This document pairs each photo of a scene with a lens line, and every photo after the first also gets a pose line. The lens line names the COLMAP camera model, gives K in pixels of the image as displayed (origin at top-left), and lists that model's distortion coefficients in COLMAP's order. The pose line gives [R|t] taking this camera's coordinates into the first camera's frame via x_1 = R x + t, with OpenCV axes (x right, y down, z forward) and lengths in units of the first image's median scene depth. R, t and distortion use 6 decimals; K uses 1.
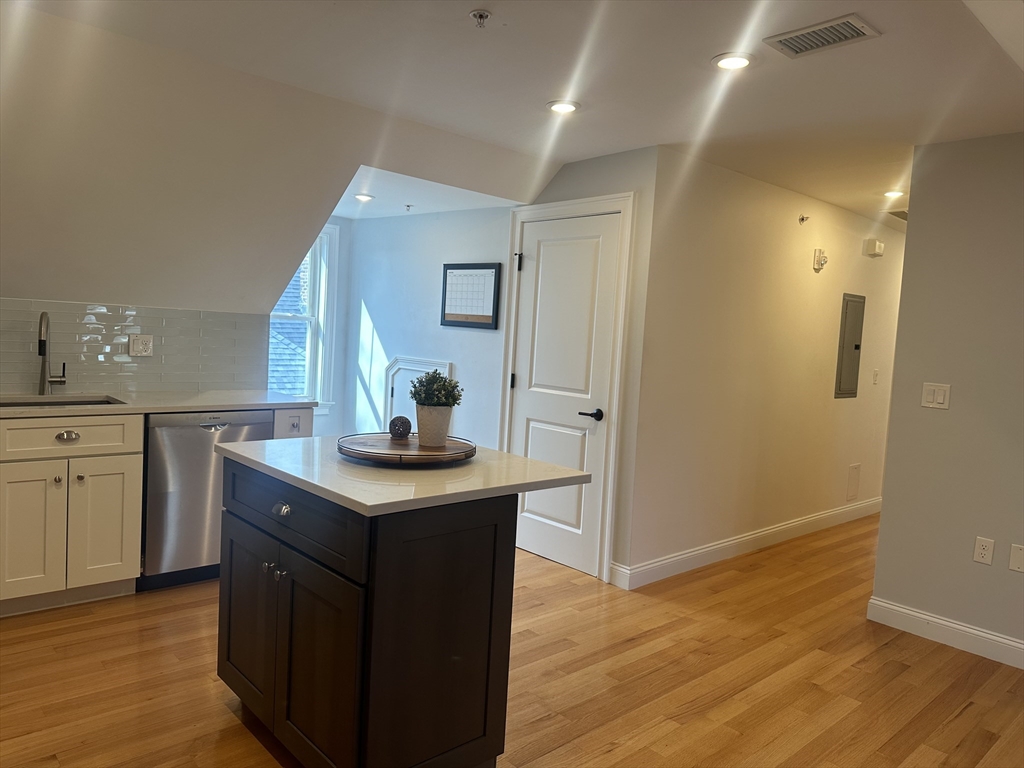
lens RADIAL K [[711.9, 0, 508.9], [0, 711.9, 382.4], [0, 0, 1]] dist [0.079175, -0.078819]
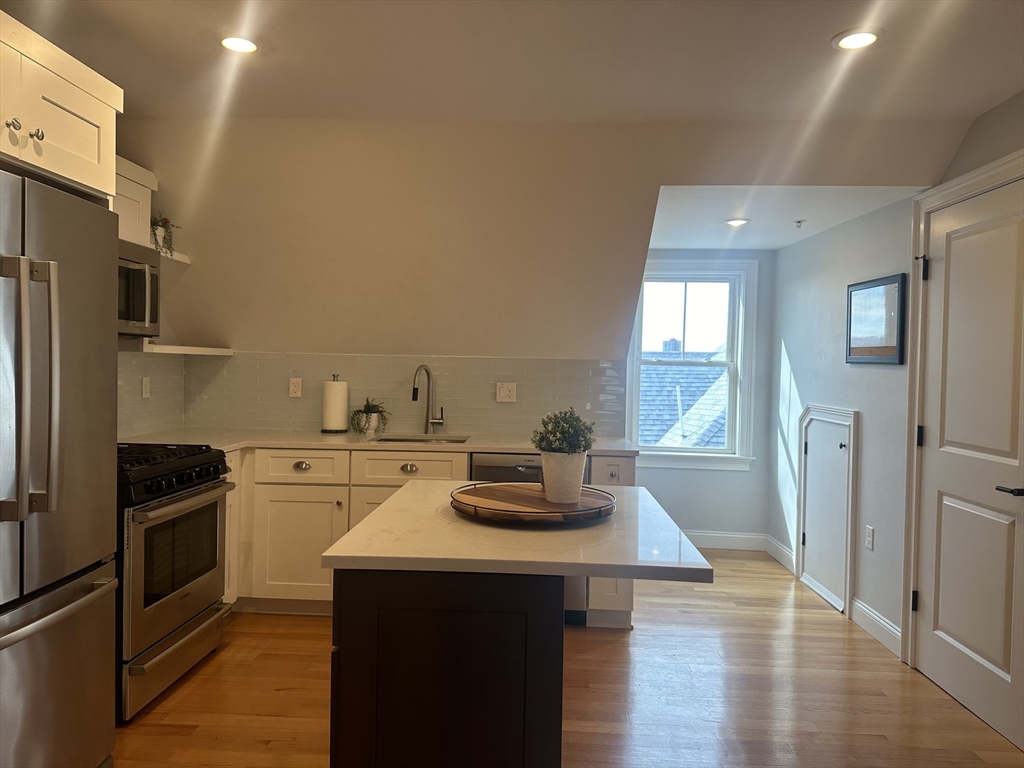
lens RADIAL K [[711.9, 0, 508.9], [0, 711.9, 382.4], [0, 0, 1]] dist [0.079175, -0.078819]
pose [[0.703969, -0.025663, -0.709767, 0.230748], [-0.030941, 0.997290, -0.066748, 0.005409], [0.709556, 0.068949, 0.701267, 0.206786]]
